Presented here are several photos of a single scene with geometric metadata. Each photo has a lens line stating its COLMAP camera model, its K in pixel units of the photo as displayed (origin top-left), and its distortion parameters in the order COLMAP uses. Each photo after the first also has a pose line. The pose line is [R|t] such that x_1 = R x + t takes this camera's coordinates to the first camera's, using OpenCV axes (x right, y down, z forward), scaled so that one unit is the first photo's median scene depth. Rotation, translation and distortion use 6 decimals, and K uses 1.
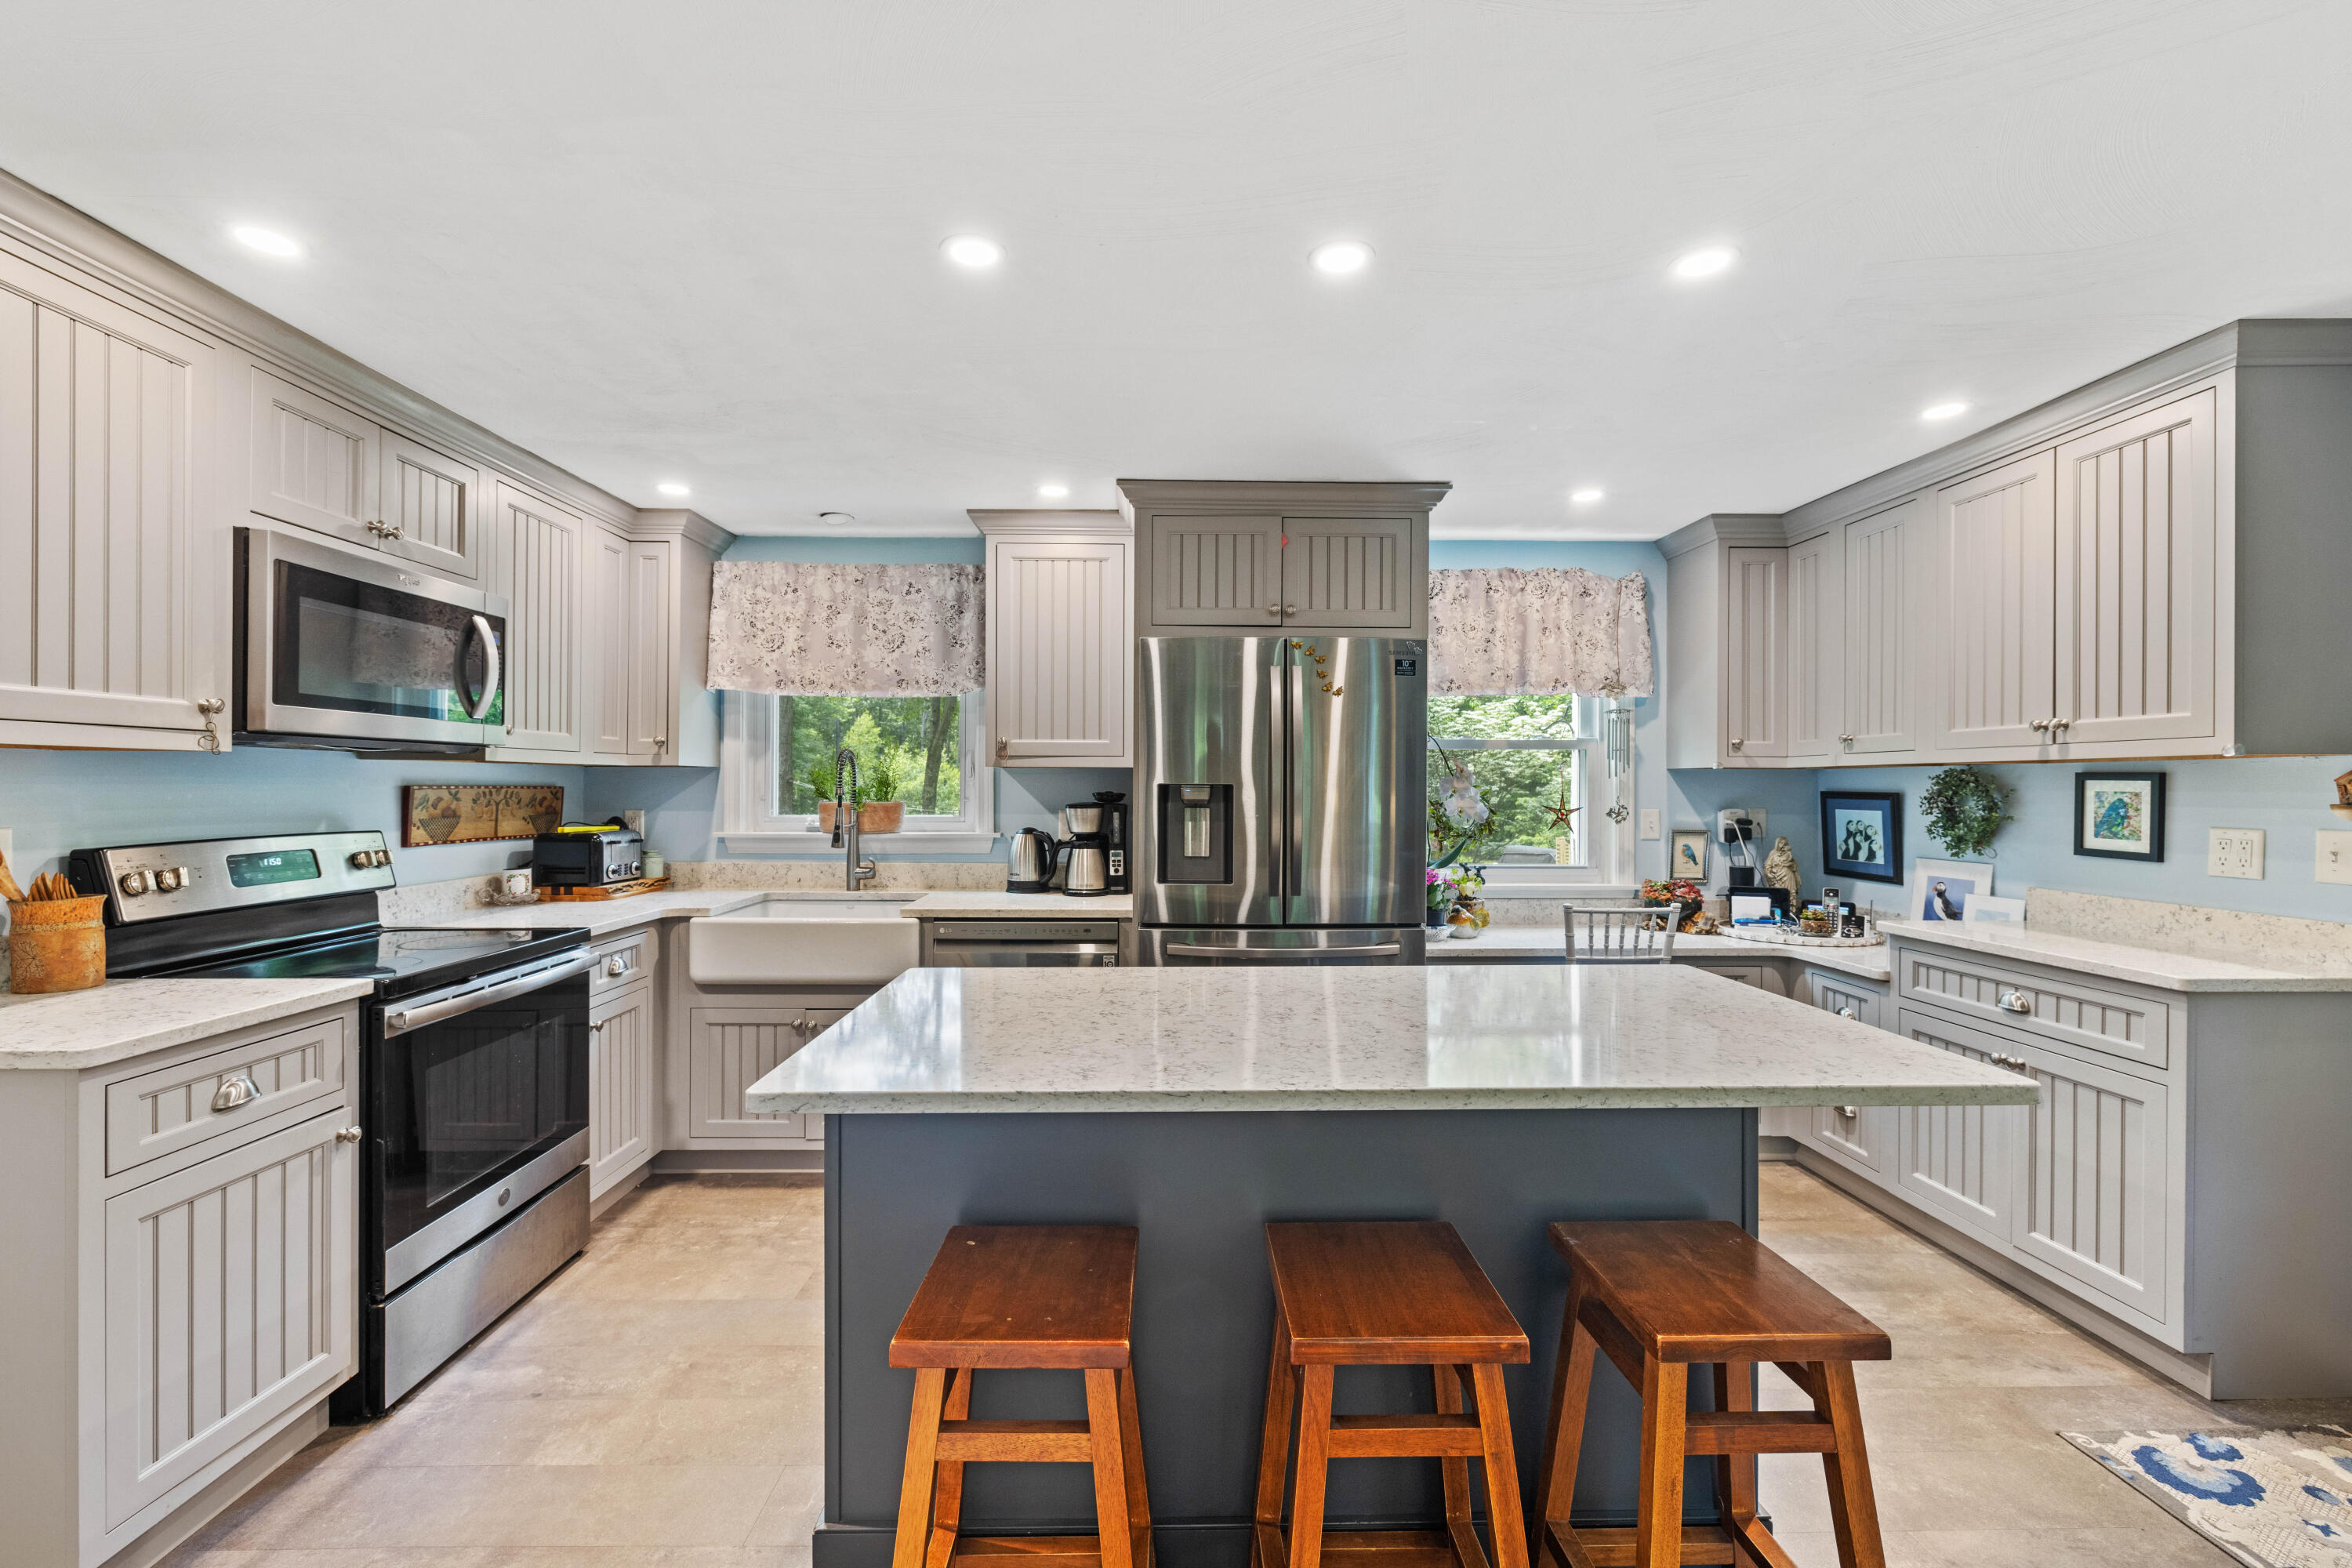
lens RADIAL K [[989.9, 0, 1167.0], [0, 989.9, 788.7], [0, 0, 1]] dist [0.000355, 0.000394]
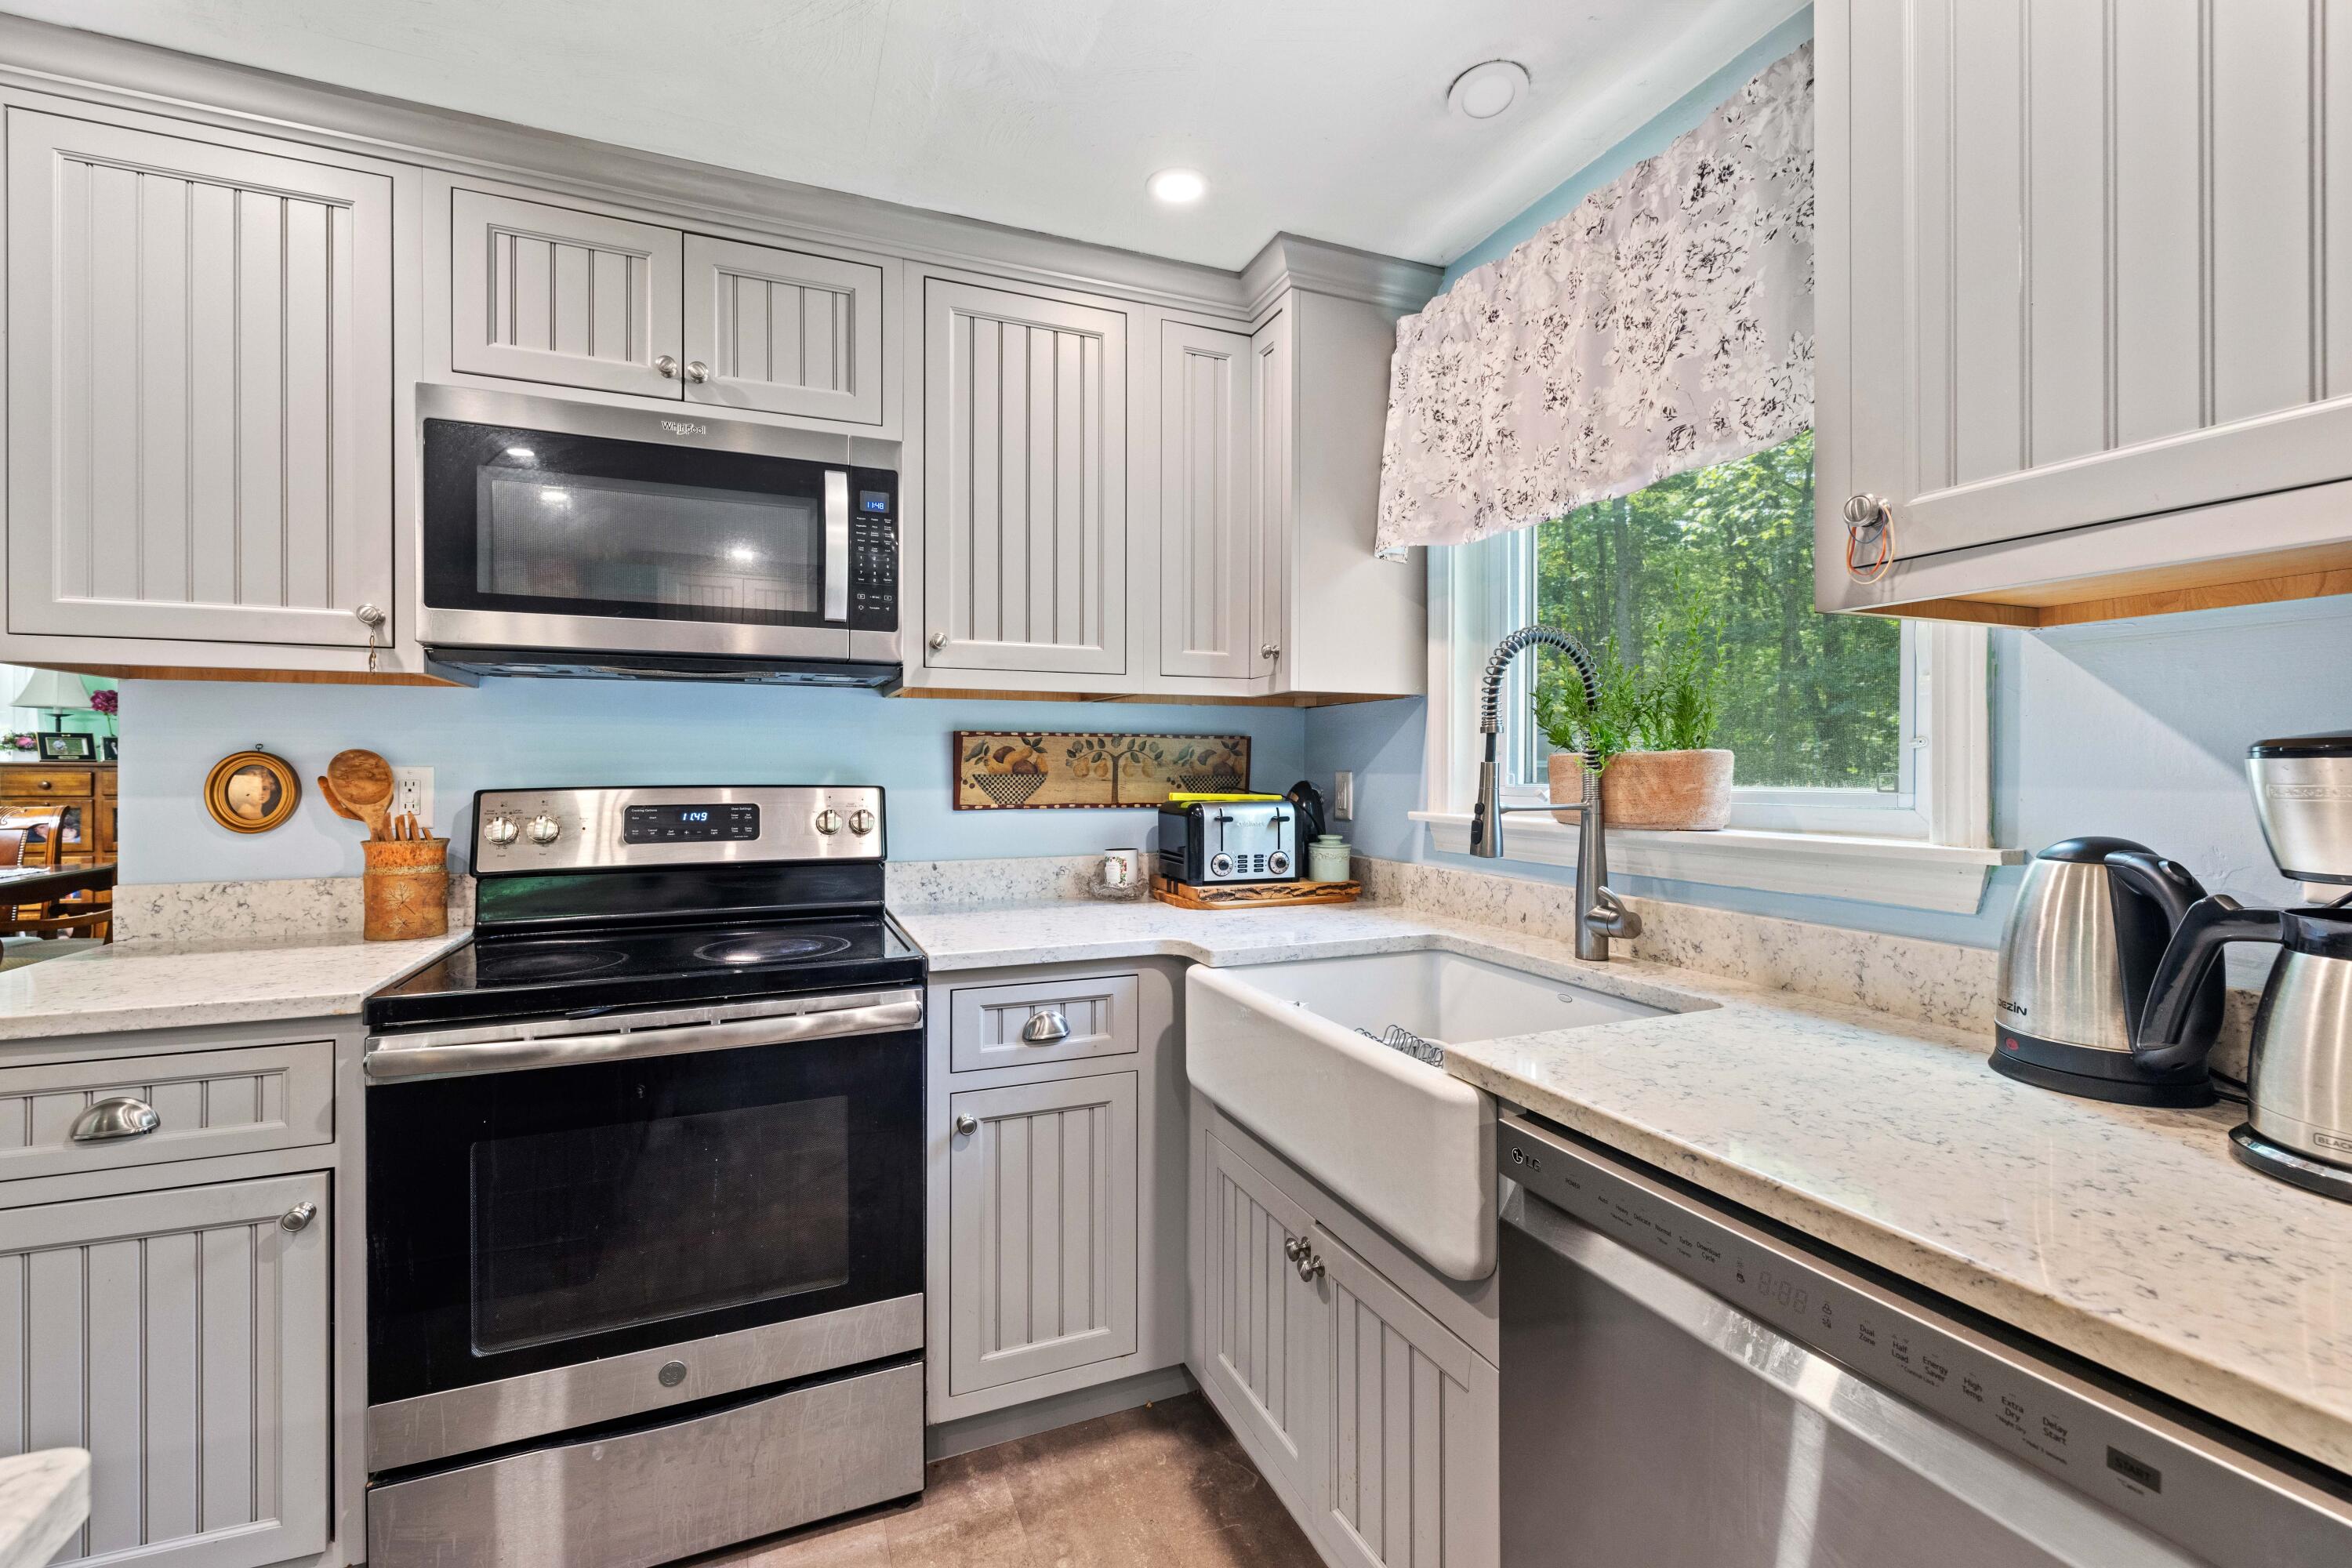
lens RADIAL K [[989.9, 0, 1166.5], [0, 989.9, 770.1], [0, 0, 1]] dist [0.000355, 0.000394]
pose [[0.369750, -0.002186, -0.929129, 0.015089], [-0.001983, 0.999993, -0.003142, 0.026127], [0.929129, 0.003004, 0.369743, 0.765352]]
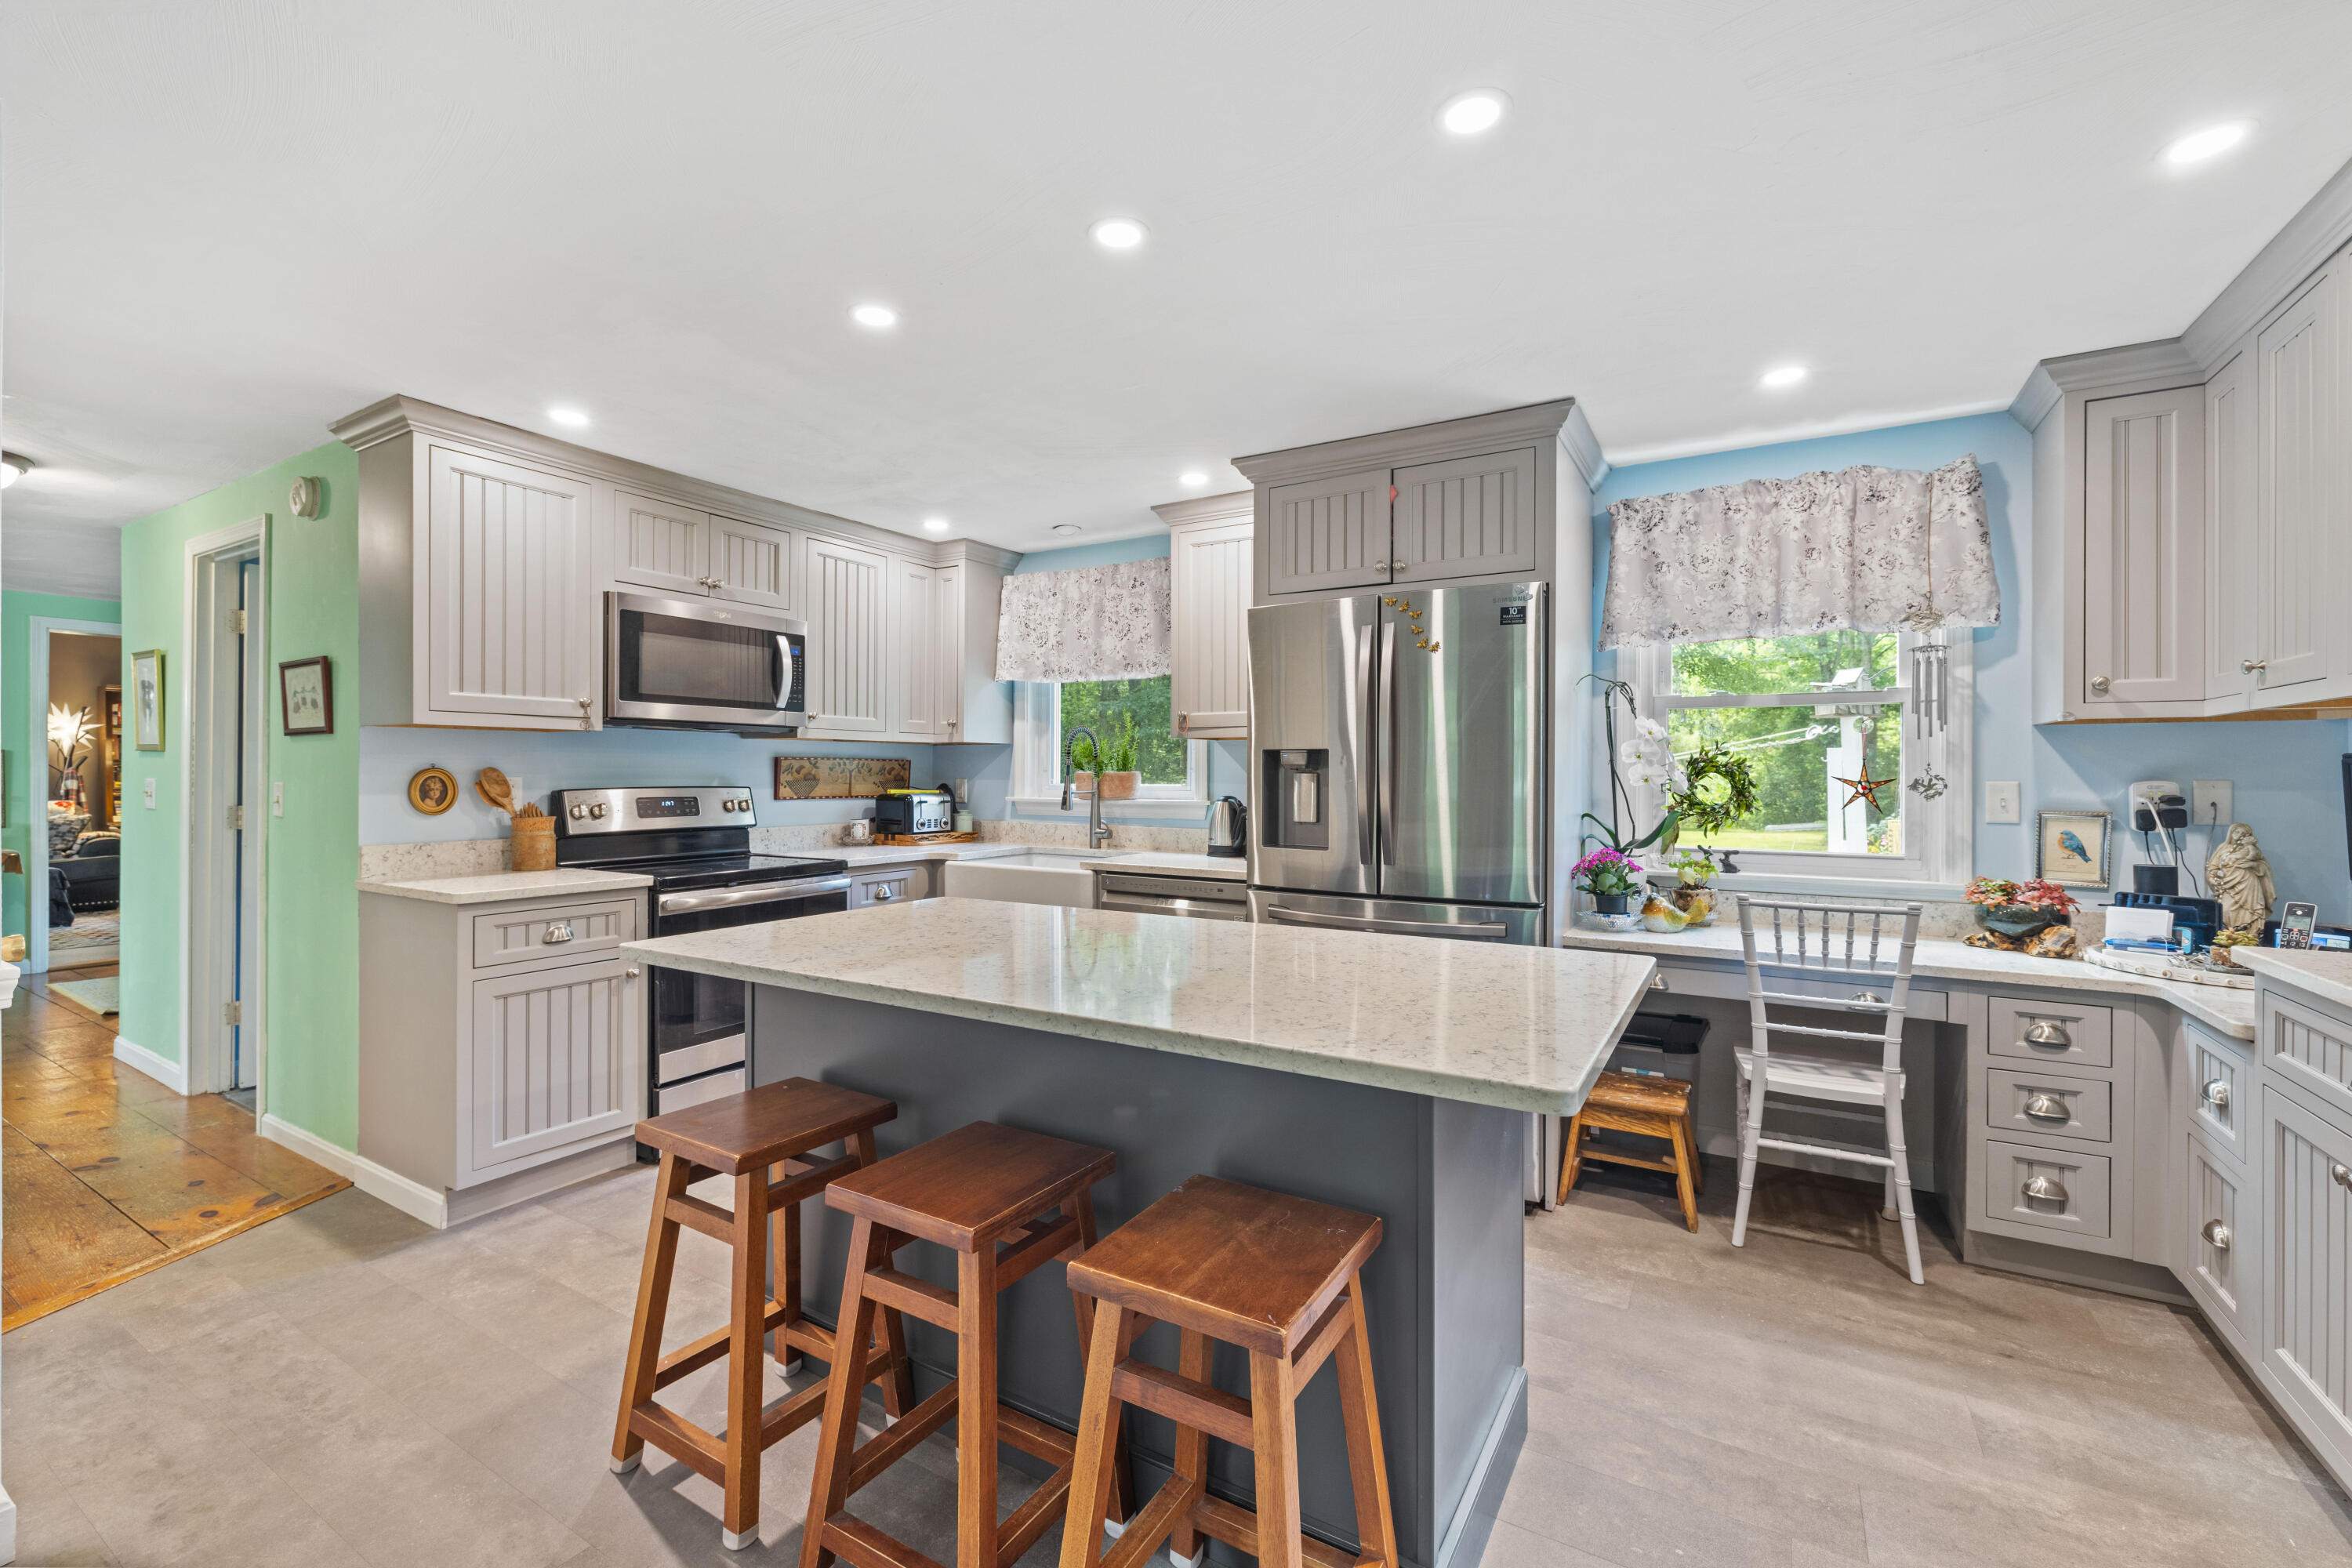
lens RADIAL K [[989.9, 0, 1164.2], [0, 989.9, 772.4], [0, 0, 1]] dist [0.000355, 0.000394]
pose [[0.845790, -0.001052, -0.533514, 0.420452], [-0.002013, 0.999985, -0.005163, 0.022607], [0.533512, 0.005441, 0.845775, 0.073981]]
